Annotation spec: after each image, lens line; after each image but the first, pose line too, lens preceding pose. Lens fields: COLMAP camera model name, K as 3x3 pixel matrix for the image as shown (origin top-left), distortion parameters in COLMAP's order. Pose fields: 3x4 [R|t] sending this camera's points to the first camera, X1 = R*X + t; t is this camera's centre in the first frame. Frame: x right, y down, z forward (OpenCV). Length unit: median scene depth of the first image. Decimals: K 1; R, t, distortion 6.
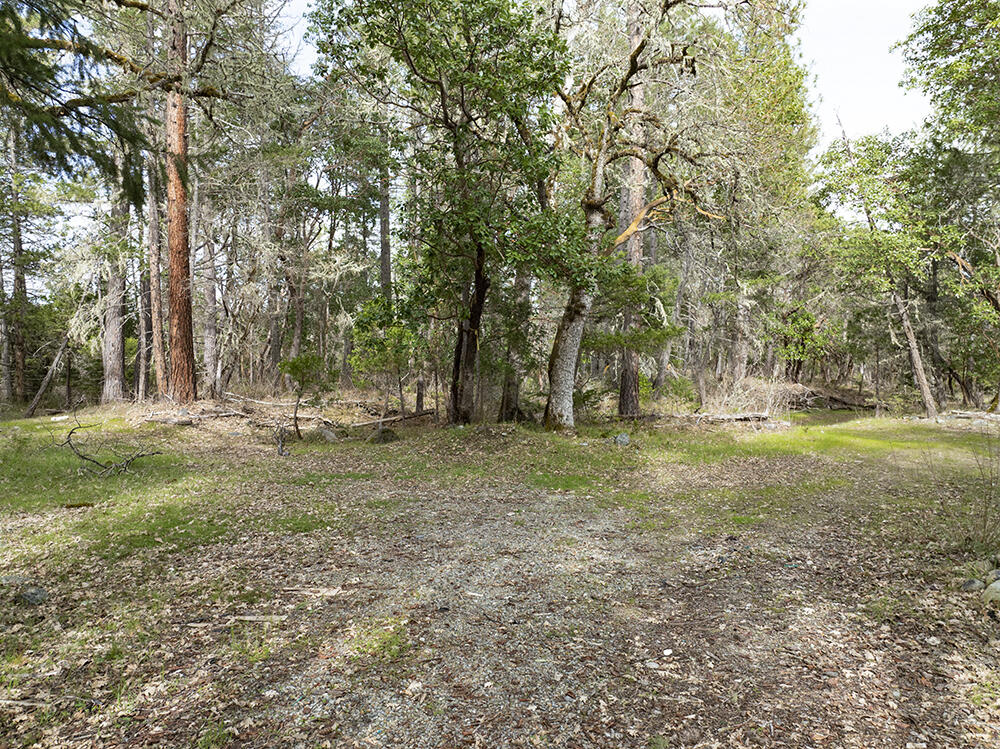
lens RADIAL K [[690.6, 0, 501.5], [0, 690.6, 377.9], [0, 0, 1]] dist [-0.036019, 0.003085]
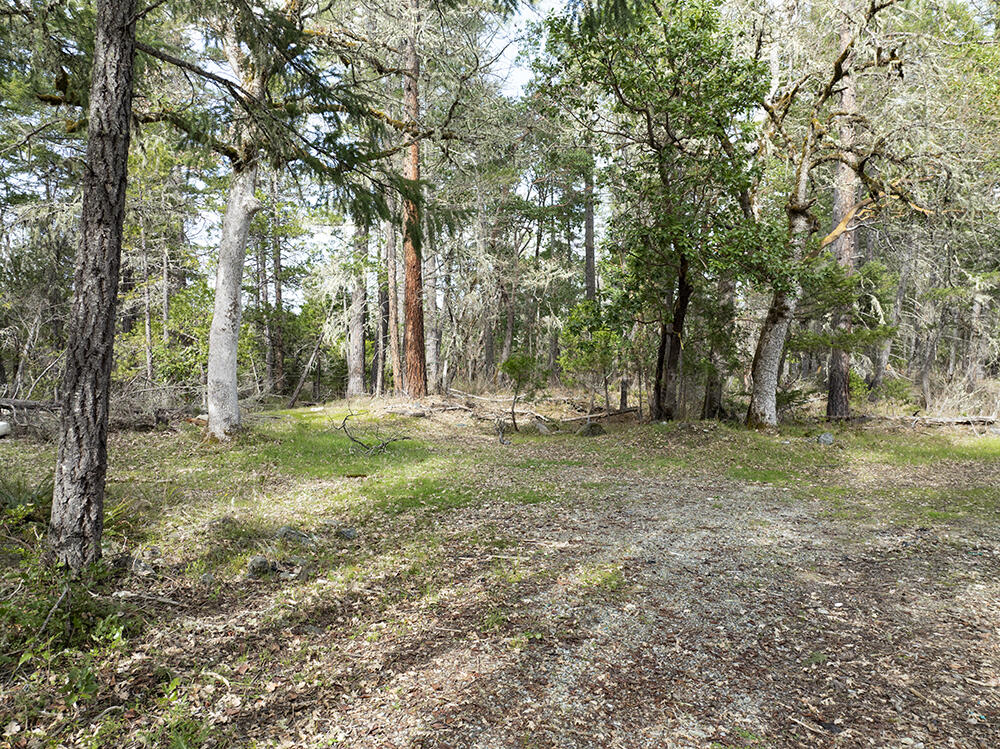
lens RADIAL K [[690.6, 0, 499.1], [0, 690.6, 376.5], [0, 0, 1]] dist [-0.036019, 0.003085]
pose [[0.957604, 0.006292, -0.288020, 0.003594], [-0.006357, 0.999980, 0.000711, -0.000558], [0.288019, 0.001150, 0.957624, -0.105297]]
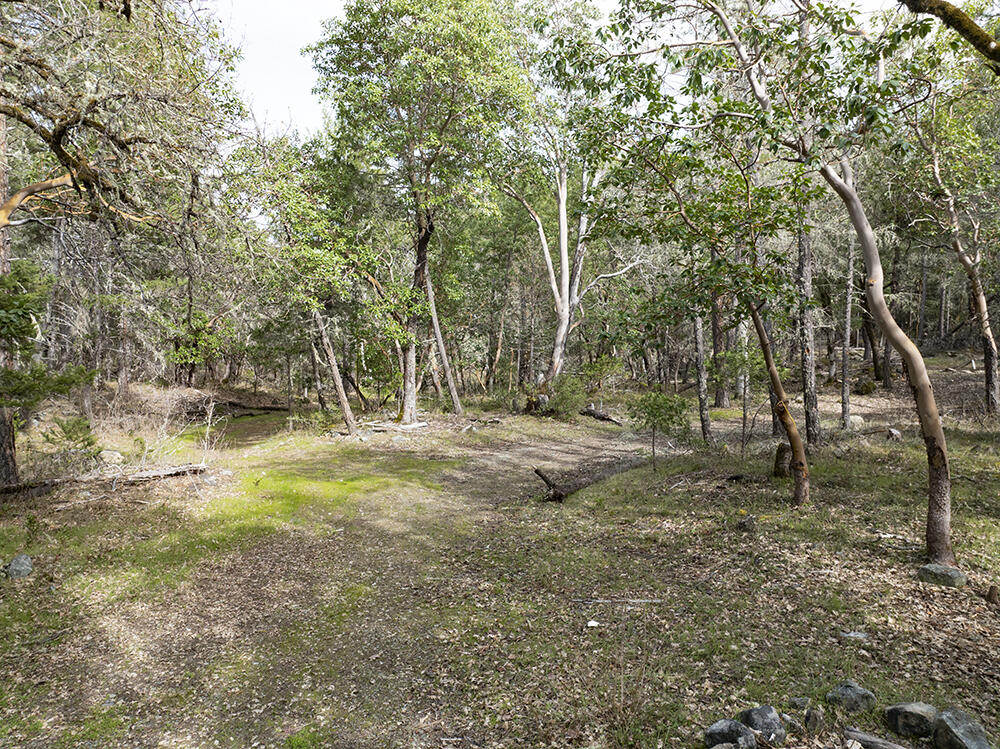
lens RADIAL K [[690.6, 0, 503.2], [0, 690.6, 365.8], [0, 0, 1]] dist [-0.036019, 0.003085]
pose [[0.634873, -0.044946, 0.771308, -0.013354], [0.028469, 0.998989, 0.034781, -0.097640], [-0.772092, -0.000123, 0.635511, 0.245038]]
